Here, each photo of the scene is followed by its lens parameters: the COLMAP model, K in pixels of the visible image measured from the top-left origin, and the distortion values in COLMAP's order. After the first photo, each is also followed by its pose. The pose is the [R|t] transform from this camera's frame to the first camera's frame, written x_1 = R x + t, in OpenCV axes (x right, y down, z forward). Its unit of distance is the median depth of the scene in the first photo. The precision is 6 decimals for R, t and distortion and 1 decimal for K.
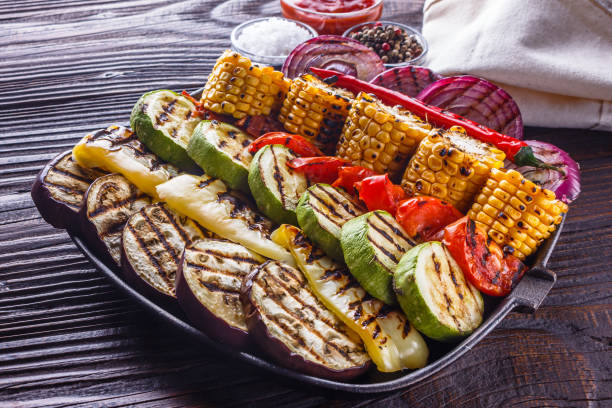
lens RADIAL K [[860.8, 0, 306.6], [0, 860.8, 240.4], [0, 0, 1]] dist [-0.054180, -0.064723]
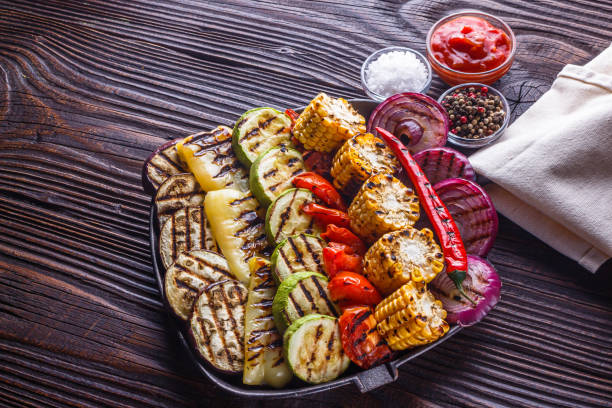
lens RADIAL K [[860.8, 0, 306.6], [0, 860.8, 240.4], [0, 0, 1]] dist [-0.054180, -0.064723]
pose [[0.814825, 0.437317, -0.380545, 0.599351], [-0.288307, 0.875206, 0.388451, -0.648479], [0.502931, -0.206805, 0.839221, -0.206429]]
